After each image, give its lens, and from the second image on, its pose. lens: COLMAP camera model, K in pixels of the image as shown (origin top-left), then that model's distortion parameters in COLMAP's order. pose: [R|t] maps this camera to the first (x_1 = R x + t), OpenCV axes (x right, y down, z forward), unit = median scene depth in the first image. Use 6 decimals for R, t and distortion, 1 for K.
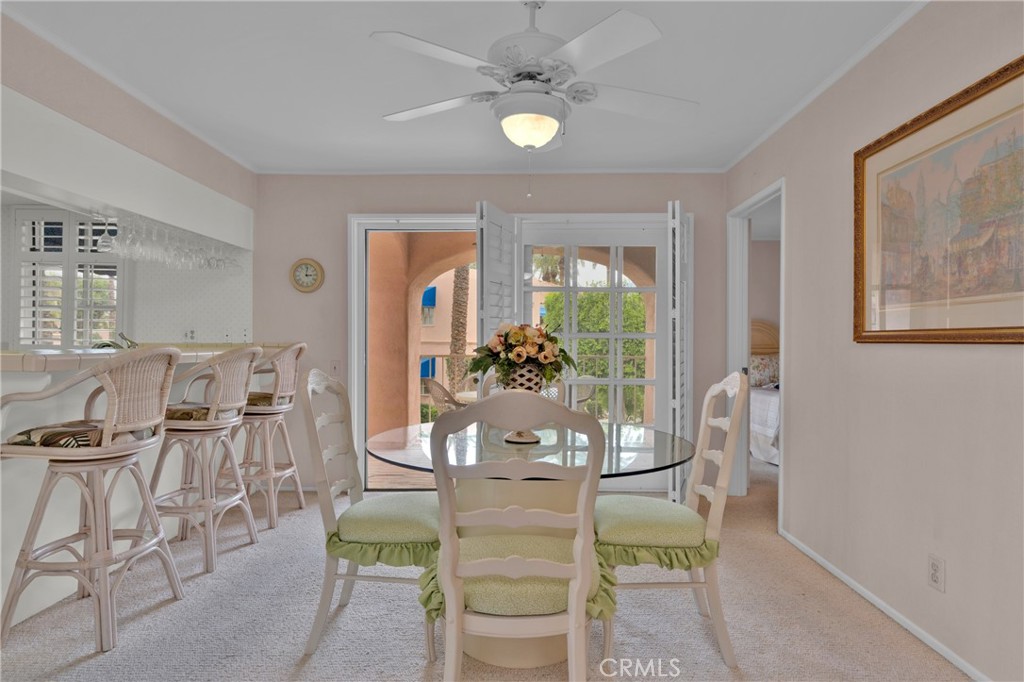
lens RADIAL K [[557.4, 0, 514.5], [0, 557.4, 345.0], [0, 0, 1]] dist [0.000909, -0.000452]
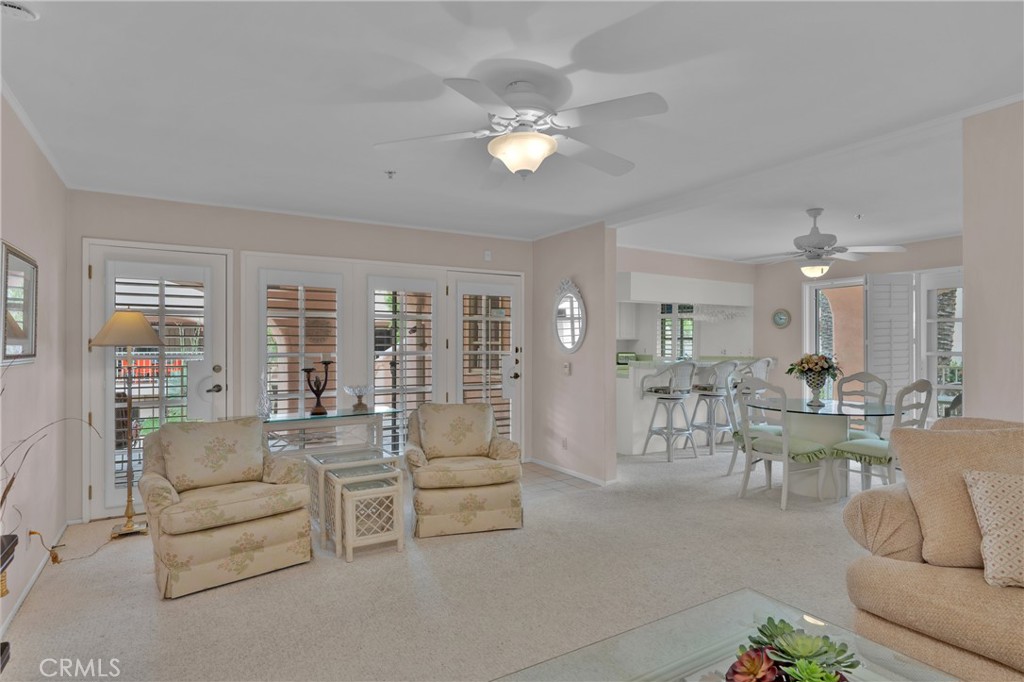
lens RADIAL K [[483.2, 0, 512.0], [0, 483.2, 341.0], [0, 0, 1]] dist [0.000497, 0.000020]
pose [[0.504761, -0.017169, -0.863088, 0.577199], [-0.002211, 0.999773, -0.021180, -0.023941], [0.863256, 0.012599, 0.504609, -0.558011]]
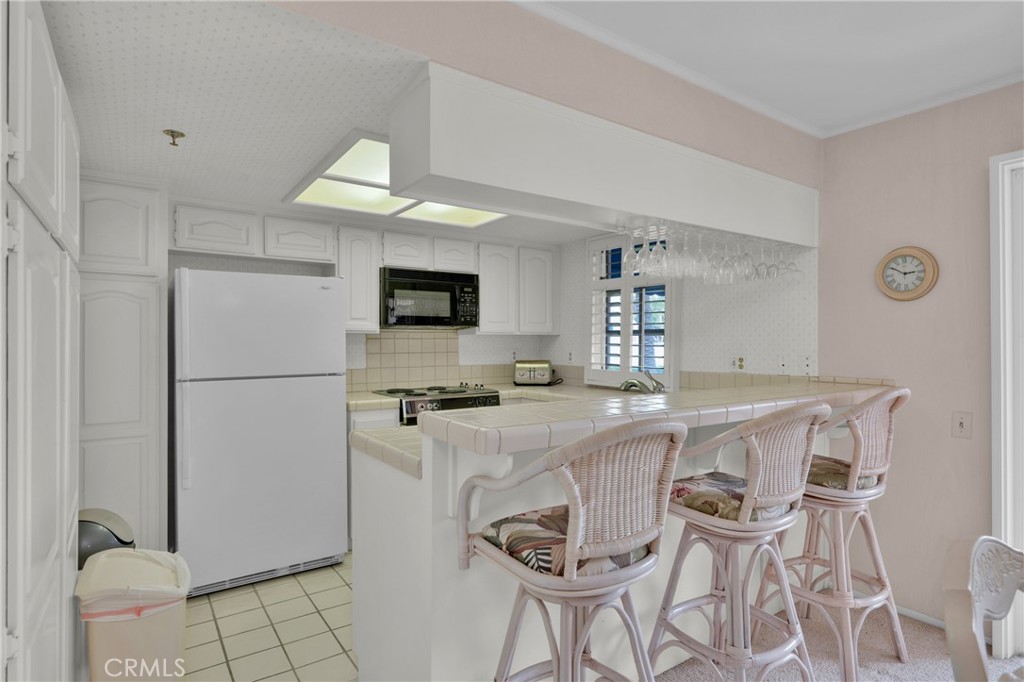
lens RADIAL K [[557.4, 0, 514.5], [0, 557.4, 345.0], [0, 0, 1]] dist [0.000909, -0.000452]
pose [[0.584537, -0.006368, -0.811342, -0.141435], [-0.003545, 0.999940, -0.010402, -0.042393], [0.811359, 0.008956, 0.584479, 0.320946]]
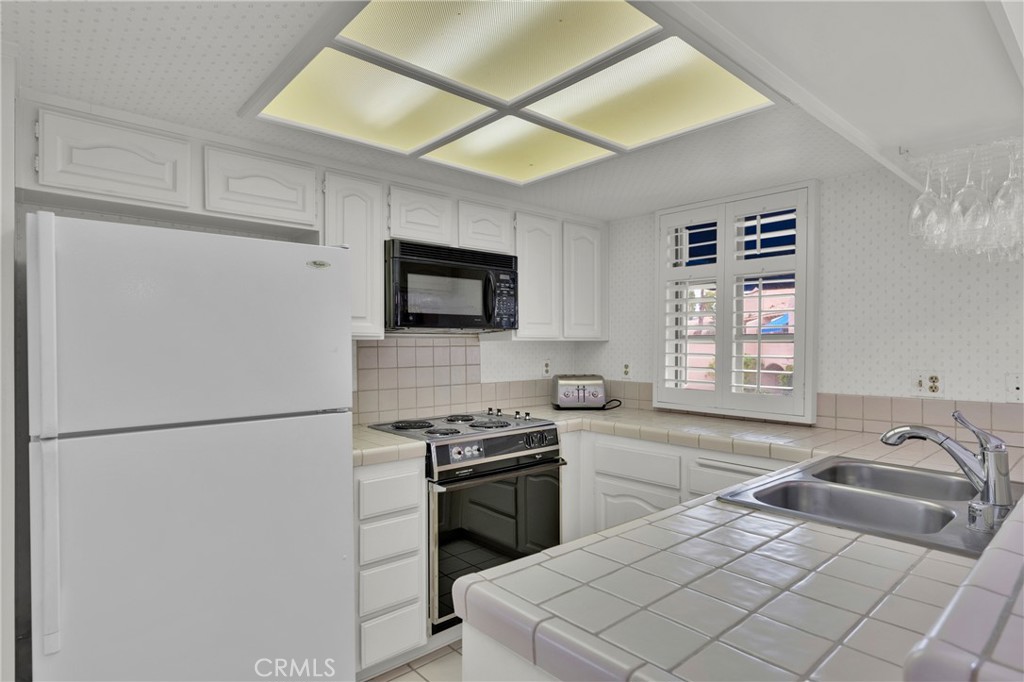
lens RADIAL K [[557.4, 0, 514.5], [0, 557.4, 345.0], [0, 0, 1]] dist [0.000909, -0.000452]
pose [[0.682811, -0.008650, -0.730544, -0.553967], [-0.001148, 0.999916, -0.012912, -0.060256], [0.730594, 0.009655, 0.682744, 0.376917]]
